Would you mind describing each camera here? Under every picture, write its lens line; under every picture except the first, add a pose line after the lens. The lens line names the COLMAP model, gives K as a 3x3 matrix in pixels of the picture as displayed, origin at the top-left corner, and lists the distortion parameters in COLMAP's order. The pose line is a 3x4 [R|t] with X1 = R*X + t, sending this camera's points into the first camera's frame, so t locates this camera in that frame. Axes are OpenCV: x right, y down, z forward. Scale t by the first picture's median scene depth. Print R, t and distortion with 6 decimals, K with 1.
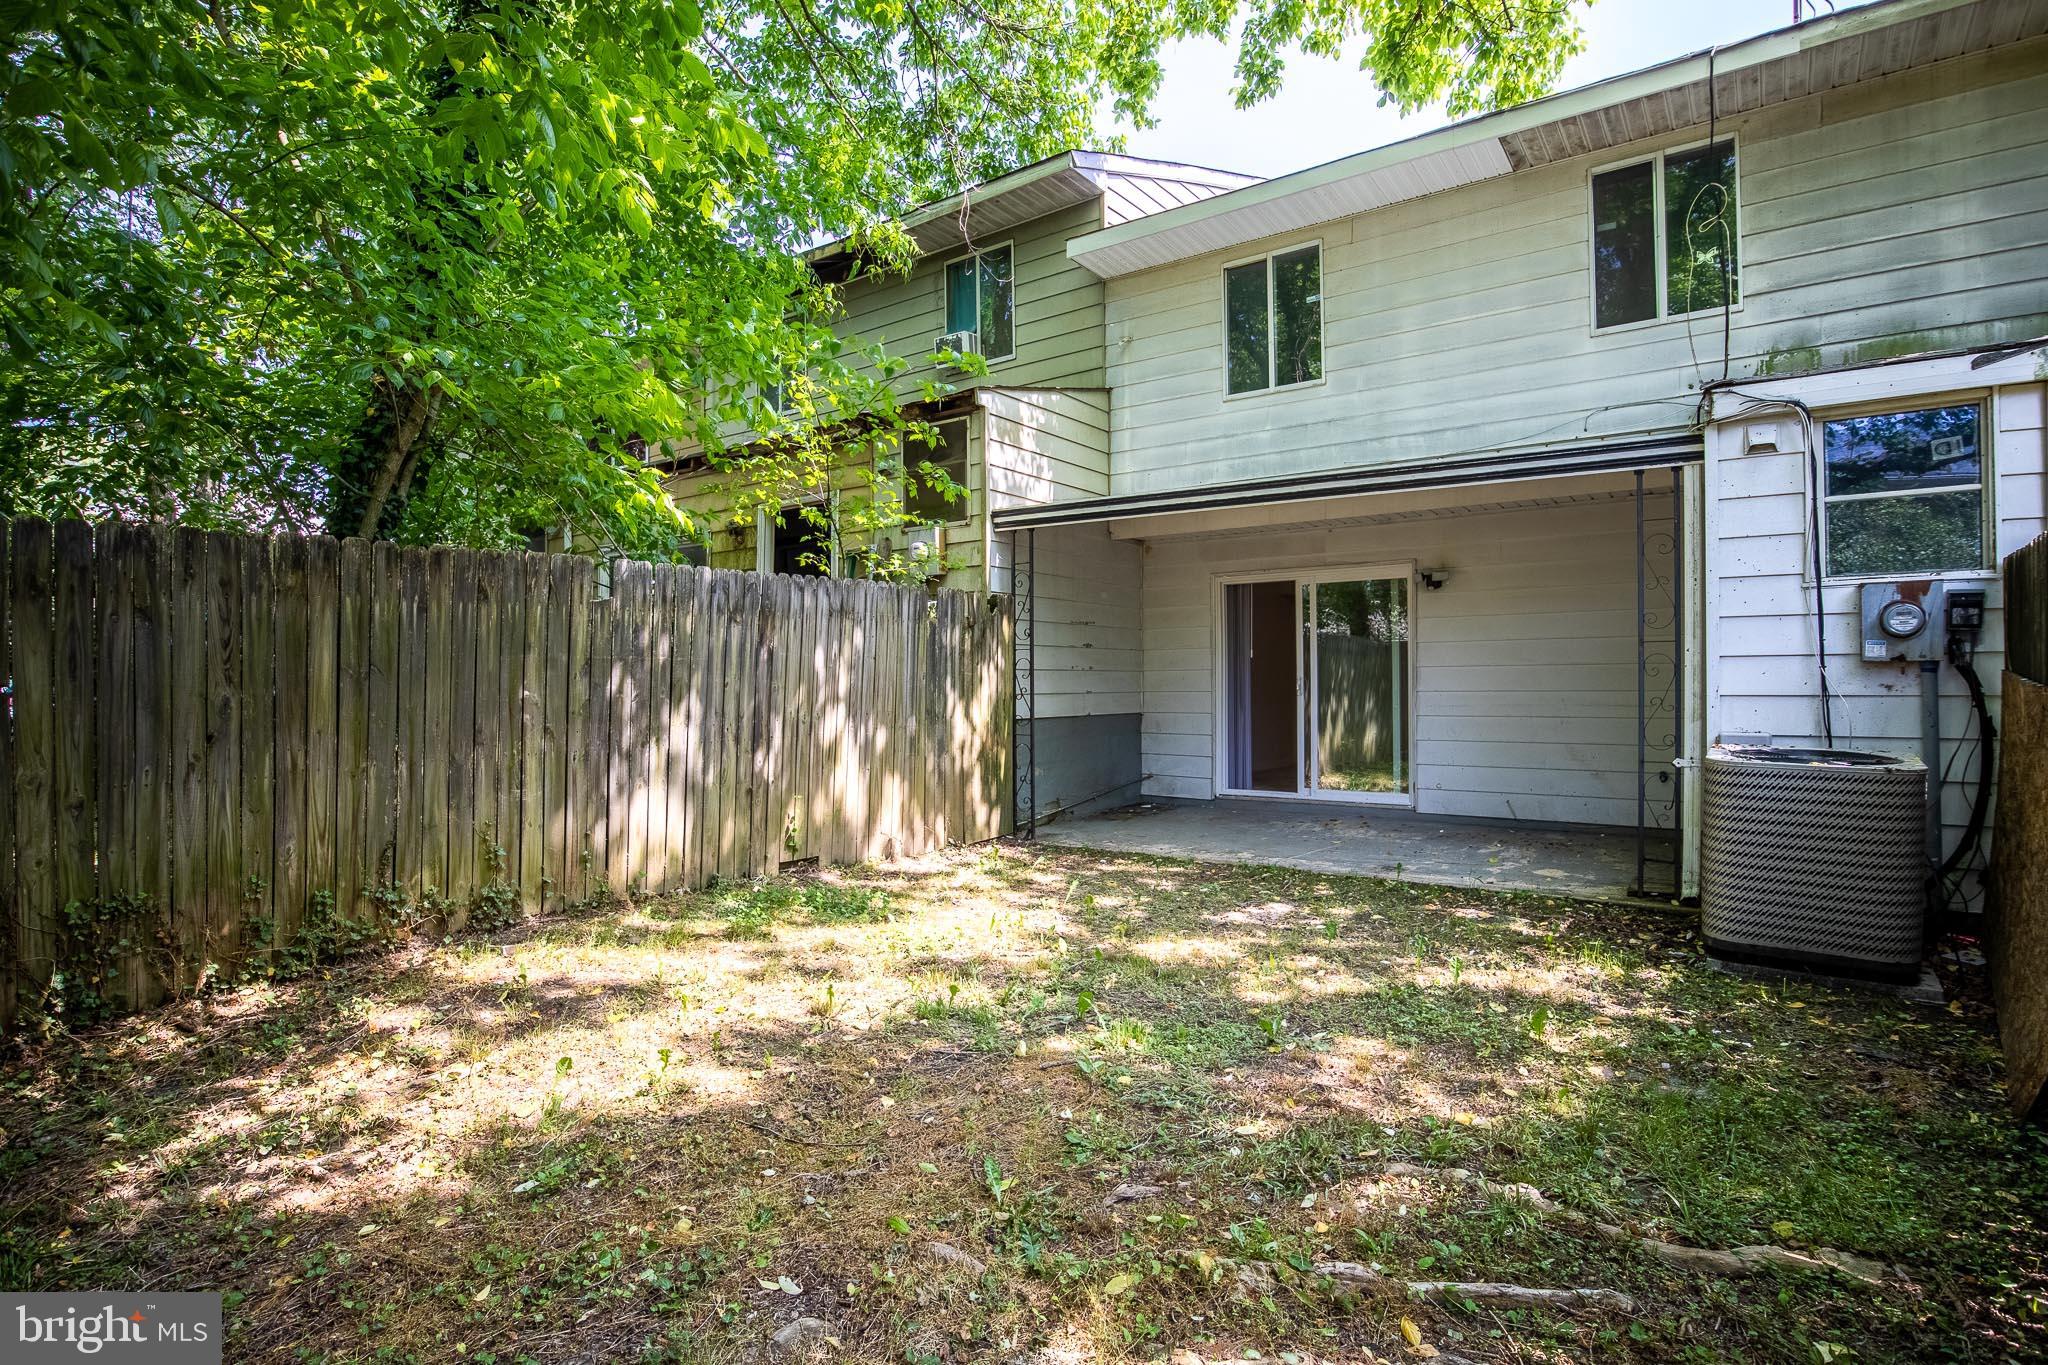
lens RADIAL K [[1034.7, 0, 1024.0], [0, 1034.7, 682.5], [0, 0, 1]] dist [-0.048758, 0.018126]
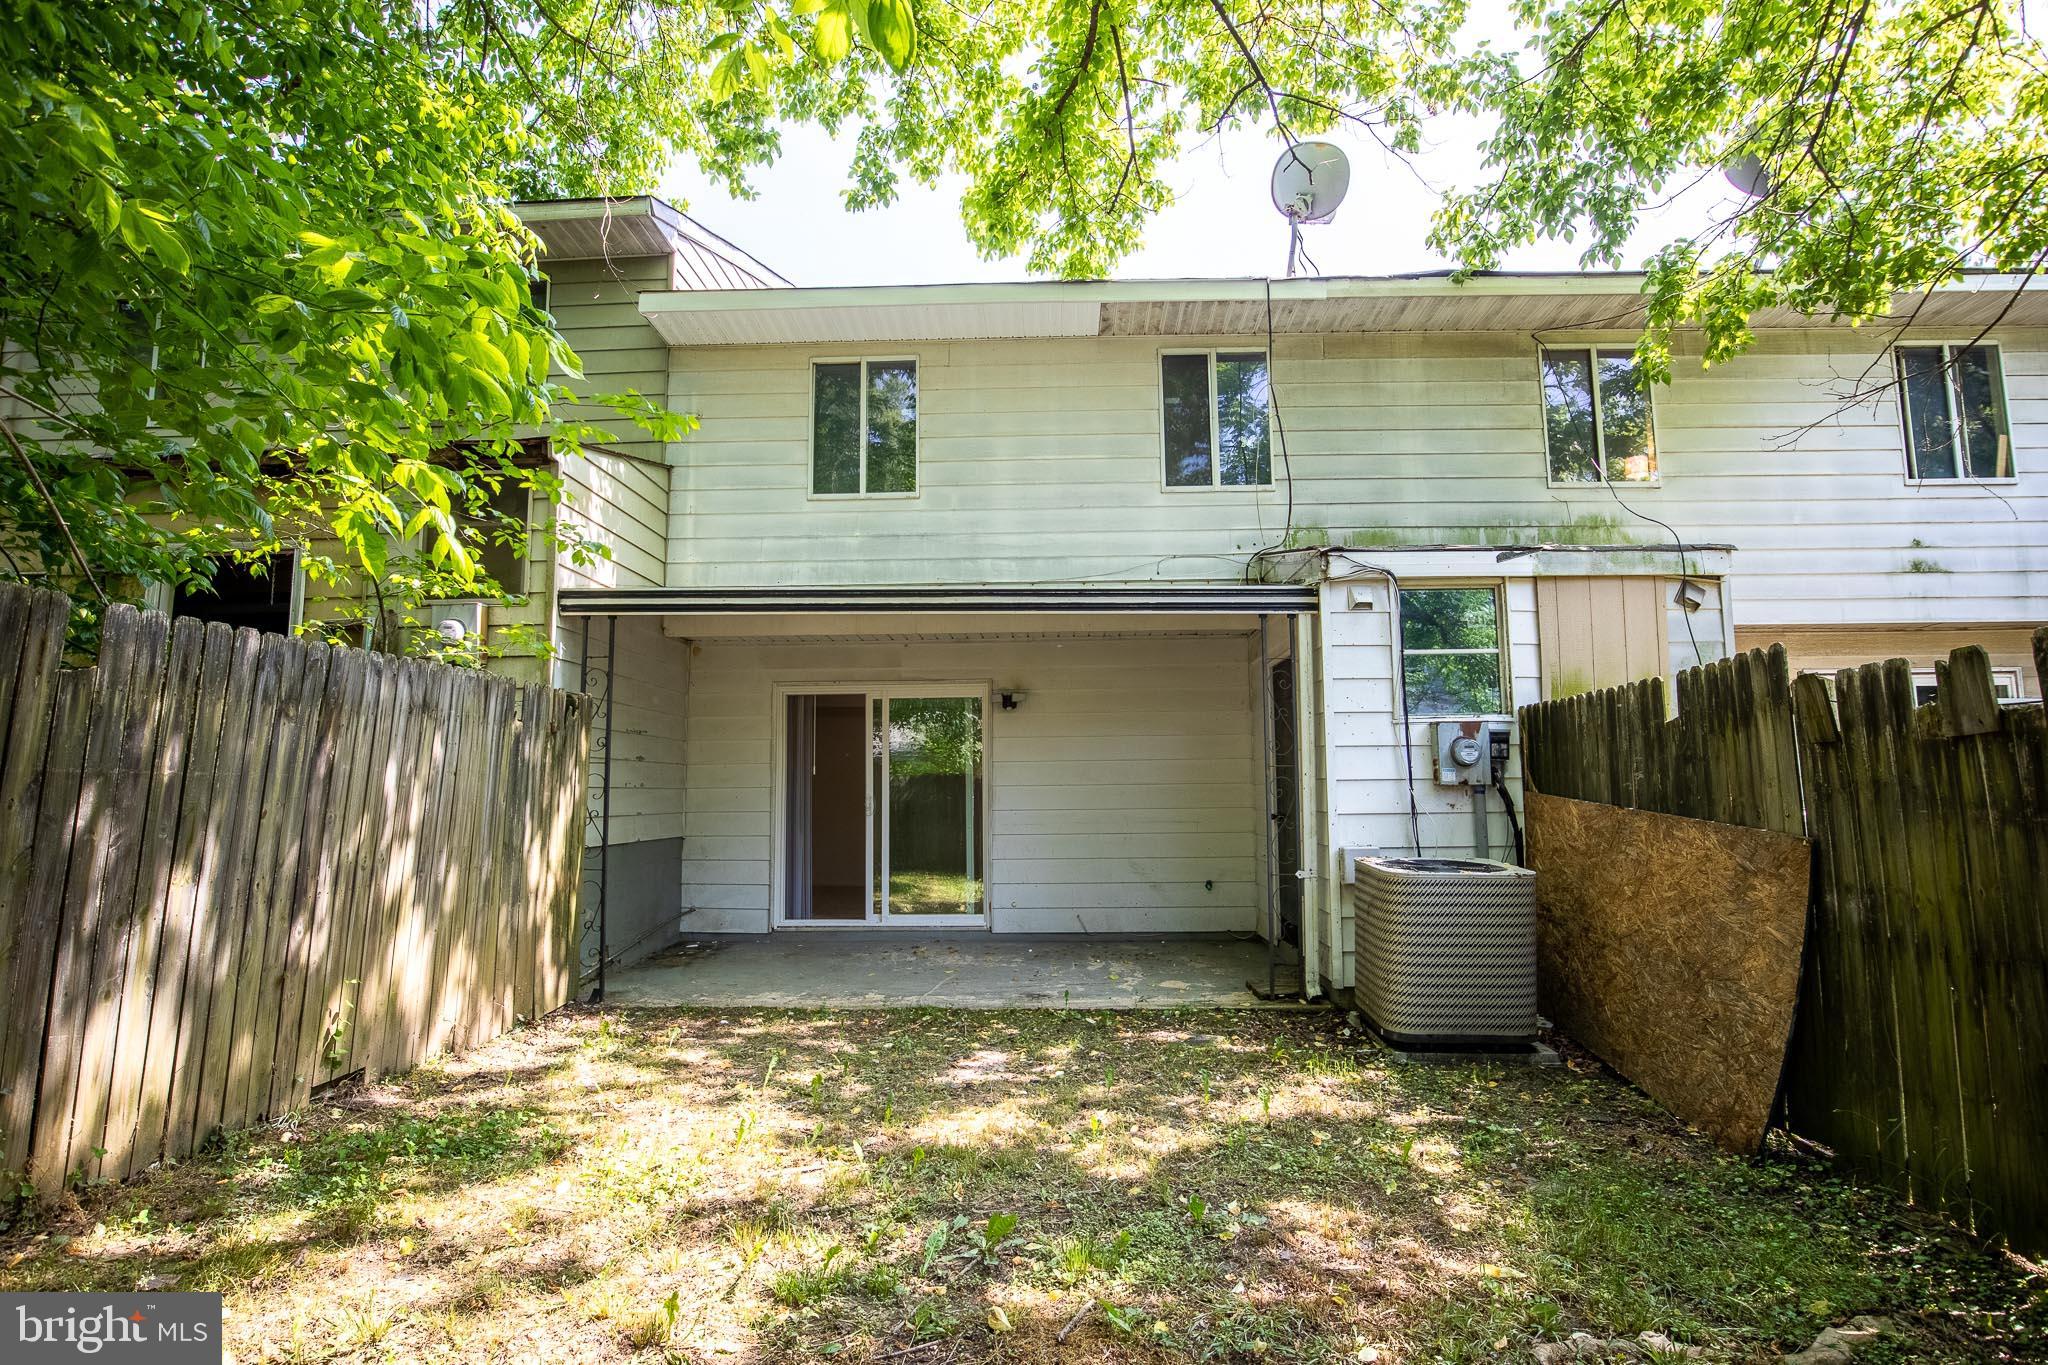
lens RADIAL K [[1034.7, 0, 1024.0], [0, 1034.7, 682.5], [0, 0, 1]] dist [-0.048758, 0.018126]
pose [[0.825825, 0.058026, 0.560933, -0.218406], [0.003043, 0.994219, -0.107327, -0.009054], [-0.563918, 0.090340, 0.820875, 0.183188]]
